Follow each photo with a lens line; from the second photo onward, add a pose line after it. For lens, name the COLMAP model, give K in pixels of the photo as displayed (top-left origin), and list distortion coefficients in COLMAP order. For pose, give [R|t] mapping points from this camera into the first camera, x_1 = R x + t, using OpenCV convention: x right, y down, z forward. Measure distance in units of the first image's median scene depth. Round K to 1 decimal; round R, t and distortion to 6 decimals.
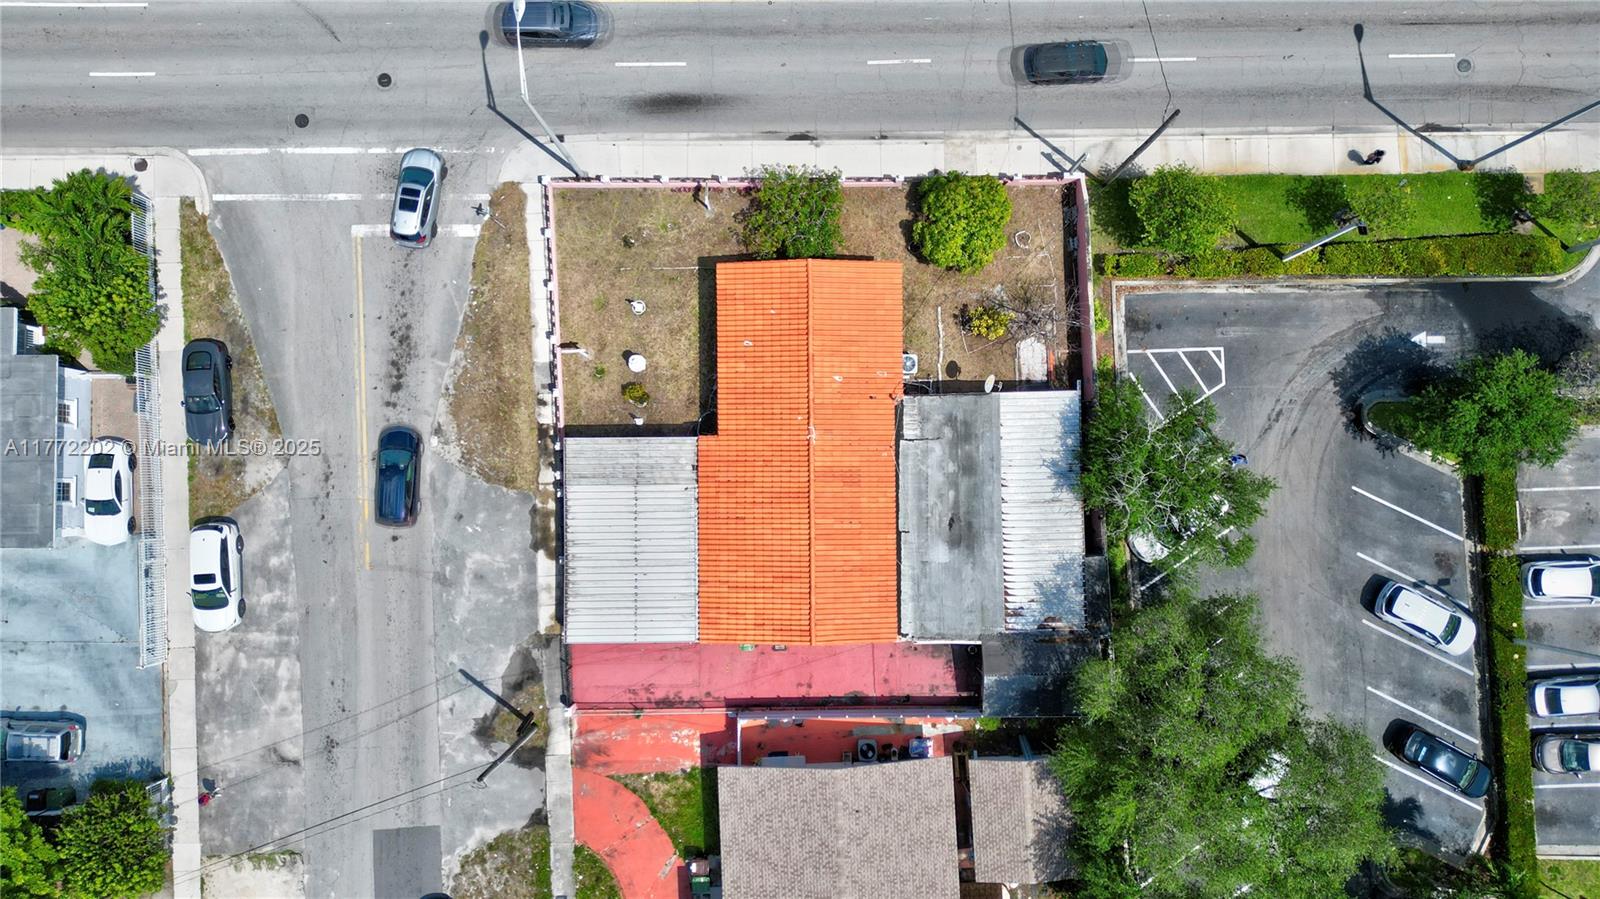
lens RADIAL K [[1114.7, 0, 800.0], [0, 1114.7, 449.5], [0, 0, 1]] dist [0.079620, -0.084239]
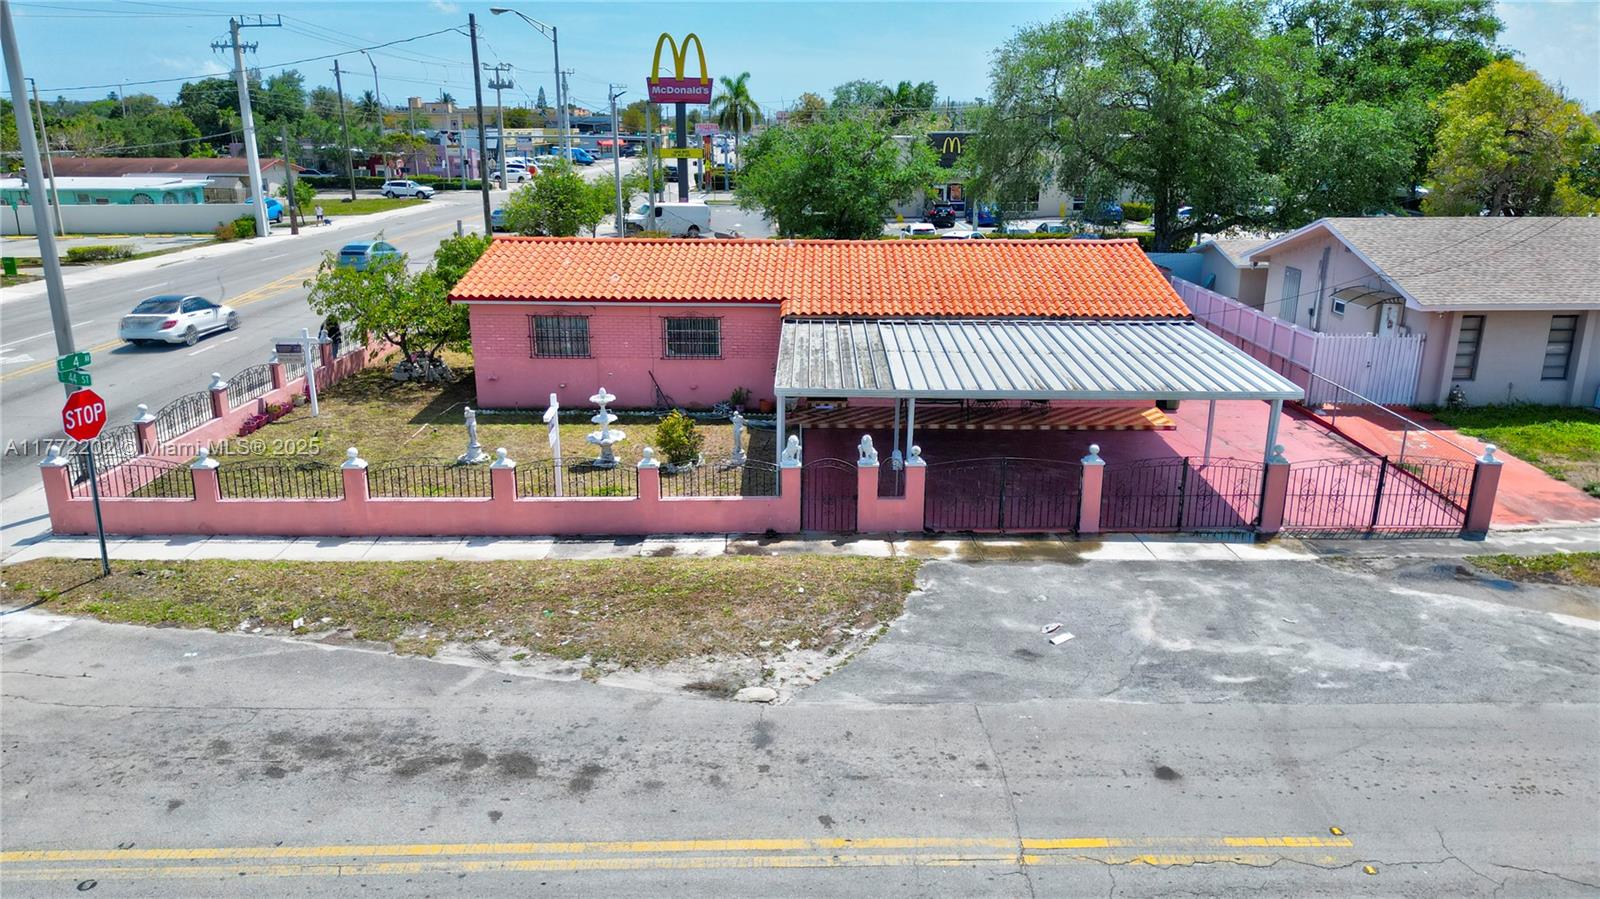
lens RADIAL K [[1114.7, 0, 800.0], [0, 1114.7, 449.5], [0, 0, 1]] dist [0.079620, -0.084239]
pose [[0.016644, -0.292134, 0.956233, -0.560624], [0.999330, 0.036036, -0.006385, 0.002480], [-0.032594, 0.955698, 0.292538, 0.865979]]
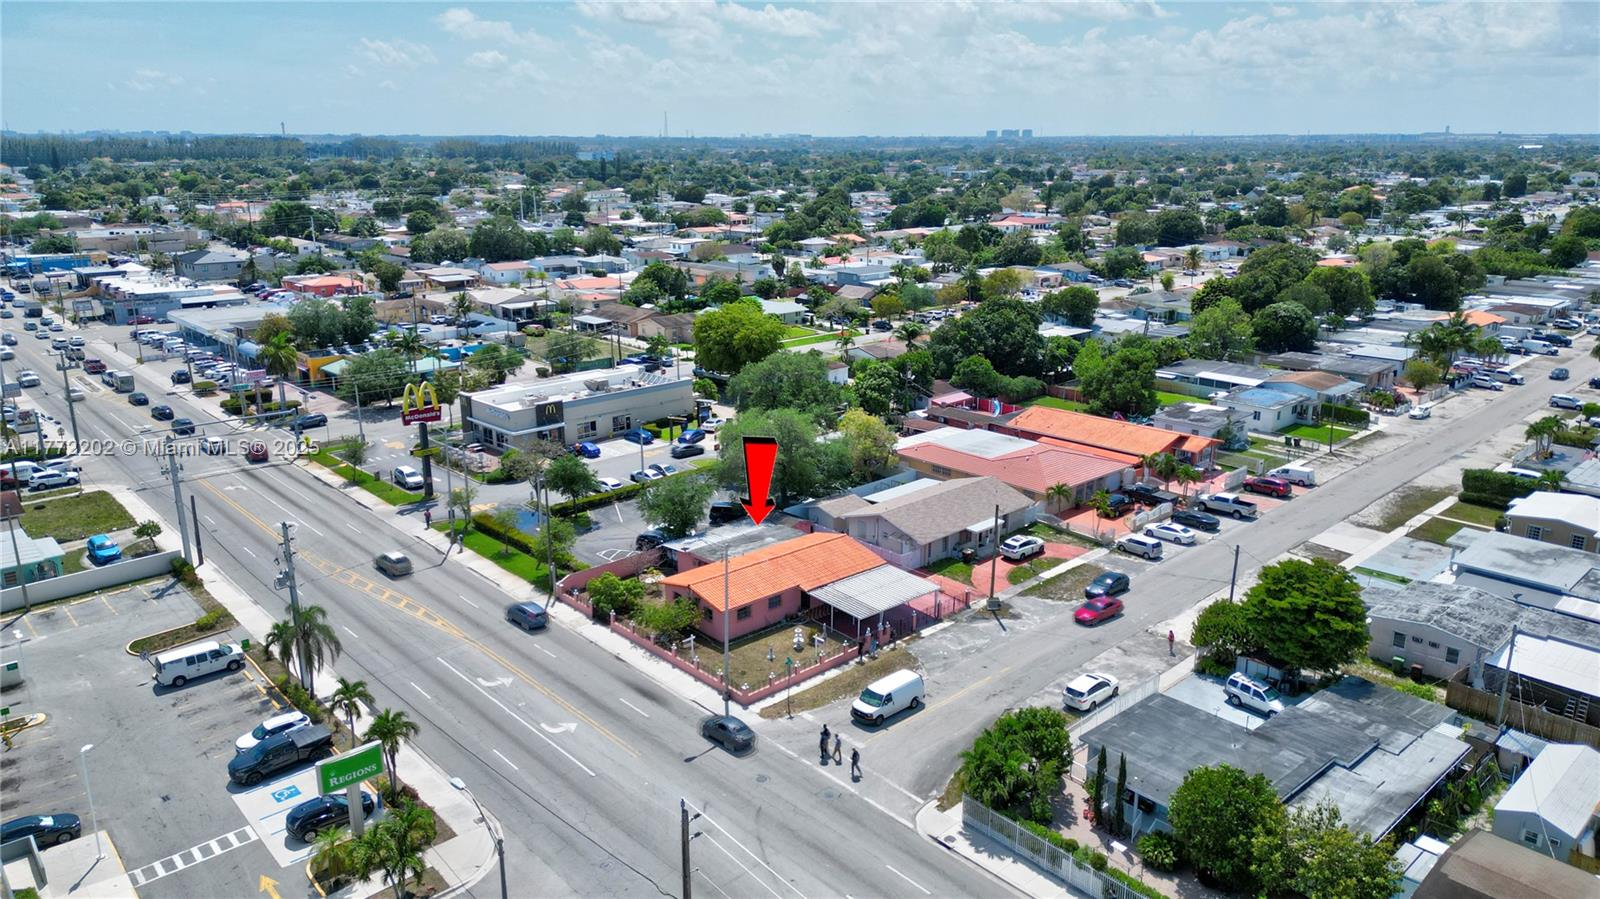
lens RADIAL K [[1114.7, 0, 800.0], [0, 1114.7, 449.5], [0, 0, 1]] dist [0.079620, -0.084239]
pose [[-0.661231, -0.214115, 0.718977, -1.234539], [0.749525, -0.148452, 0.645116, -1.063200], [-0.031395, 0.965462, 0.258646, 0.314704]]
